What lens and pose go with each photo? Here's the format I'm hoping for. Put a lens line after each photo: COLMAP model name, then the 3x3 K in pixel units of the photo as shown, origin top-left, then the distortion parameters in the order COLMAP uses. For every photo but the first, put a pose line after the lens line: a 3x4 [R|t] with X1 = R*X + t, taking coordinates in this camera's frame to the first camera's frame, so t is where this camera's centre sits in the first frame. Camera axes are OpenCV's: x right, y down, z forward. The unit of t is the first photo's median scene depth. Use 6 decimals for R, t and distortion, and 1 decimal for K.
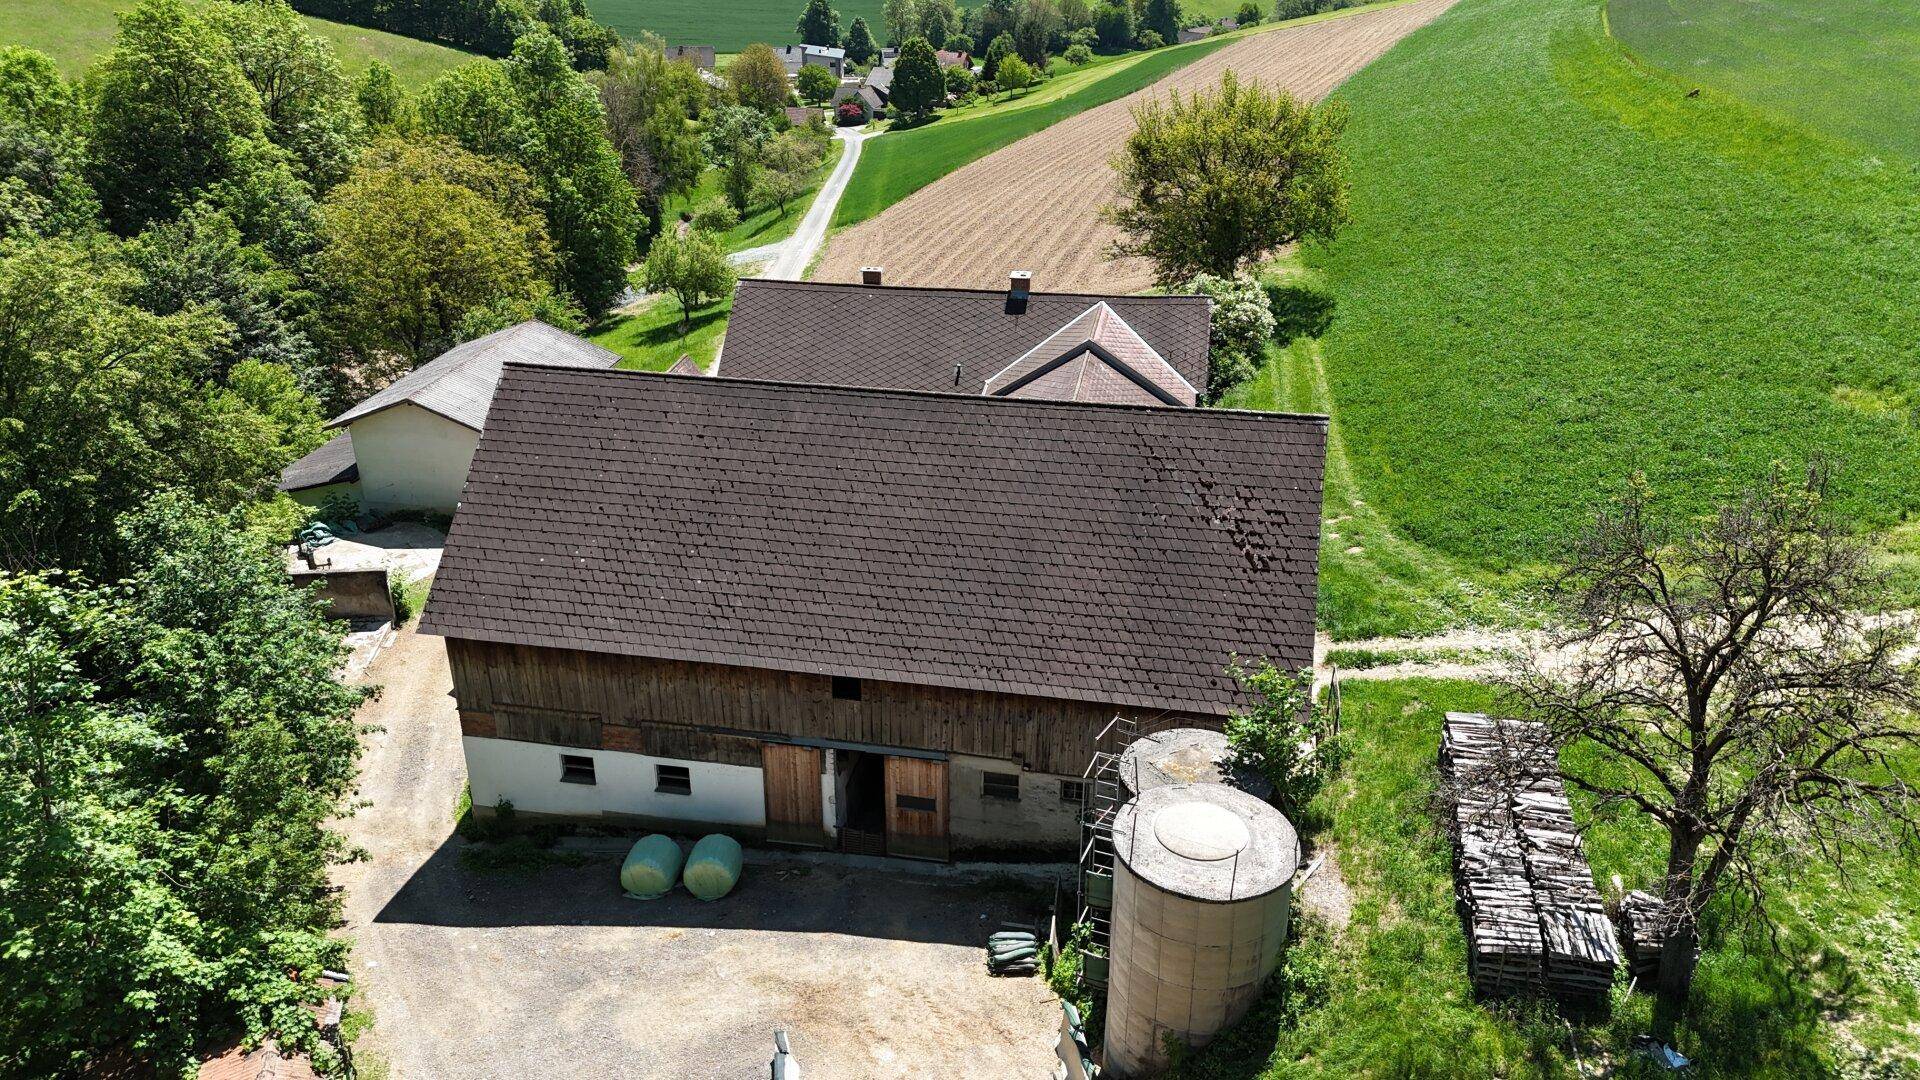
lens RADIAL K [[1409.5, 0, 979.6], [0, 1409.5, 540.5], [0, 0, 1]] dist [0.069858, -0.069922]
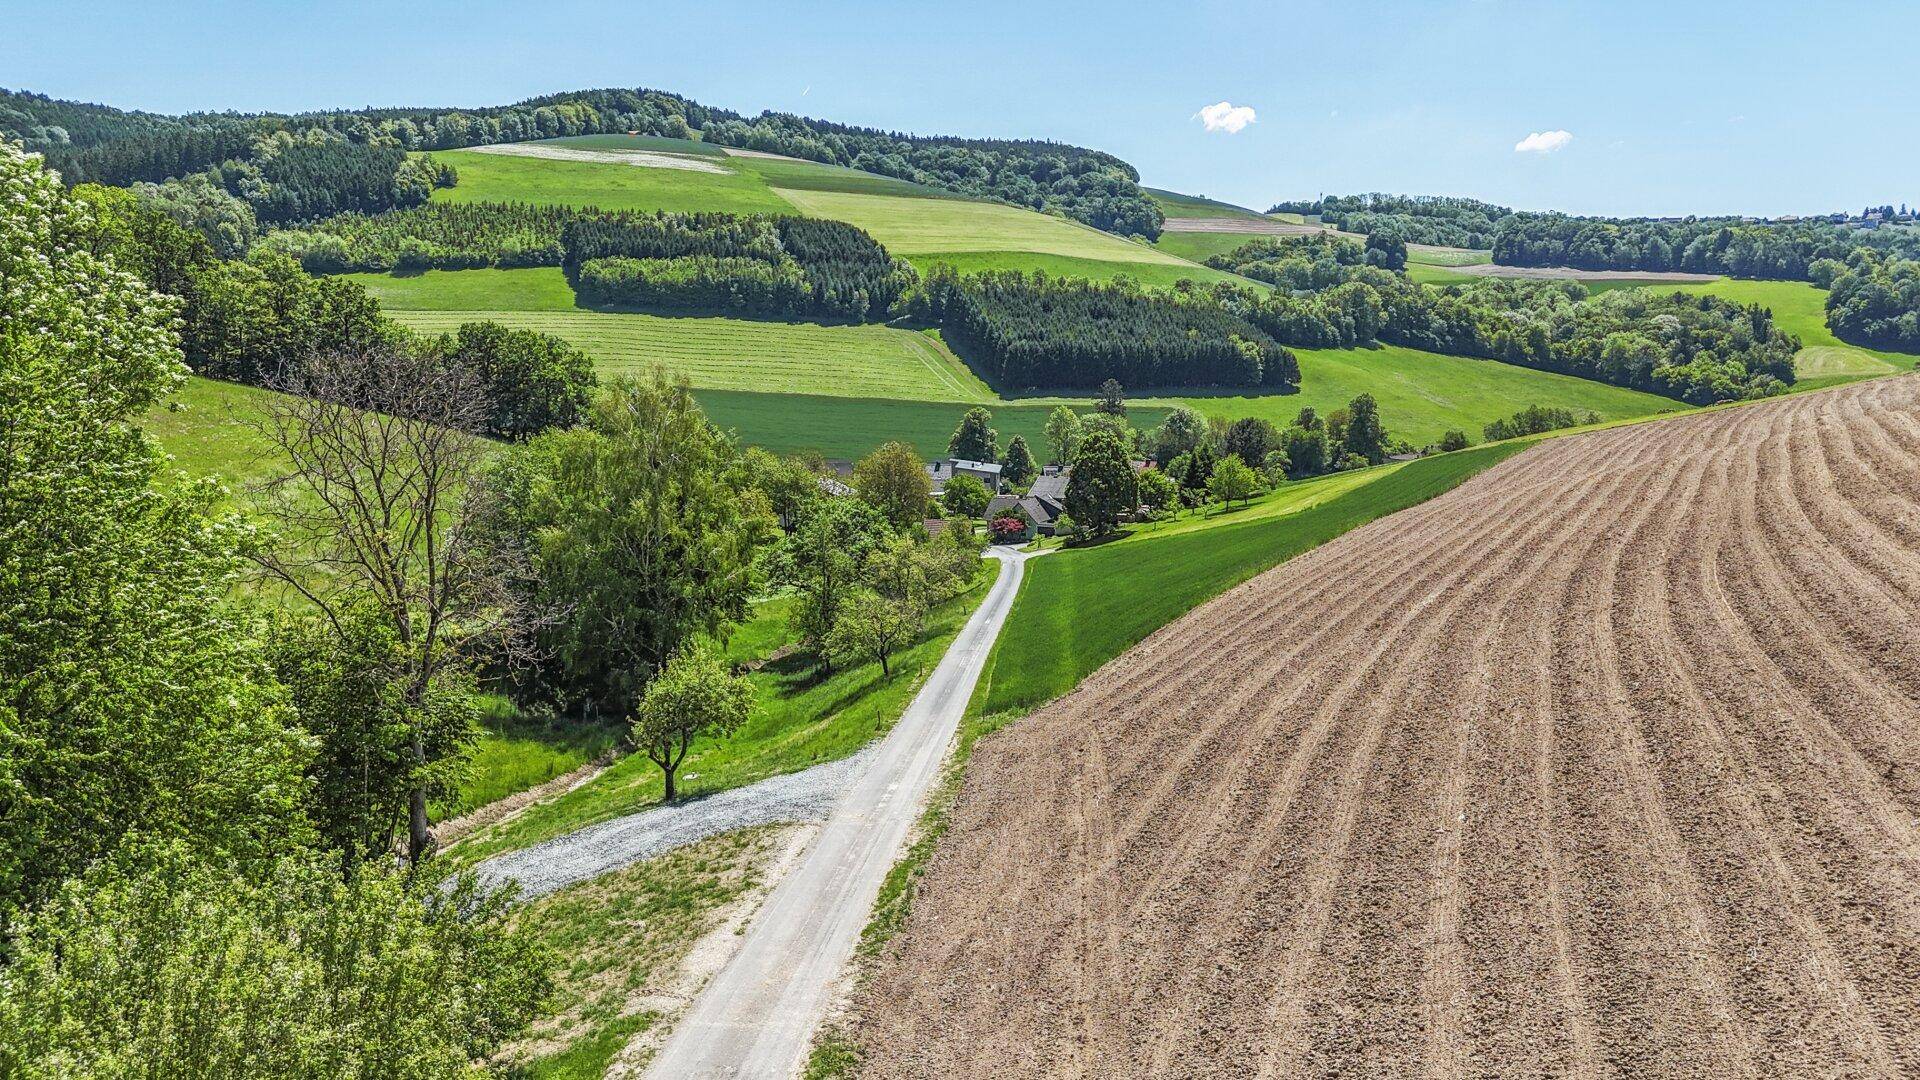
lens RADIAL K [[1409.5, 0, 966.3], [0, 1409.5, 538.9], [0, 0, 1]] dist [0.069858, -0.069922]
pose [[0.993754, 0.016639, -0.110349, -0.032091], [-0.048631, 0.954561, -0.294022, -0.077635], [0.100443, 0.297552, 0.949407, 0.301902]]
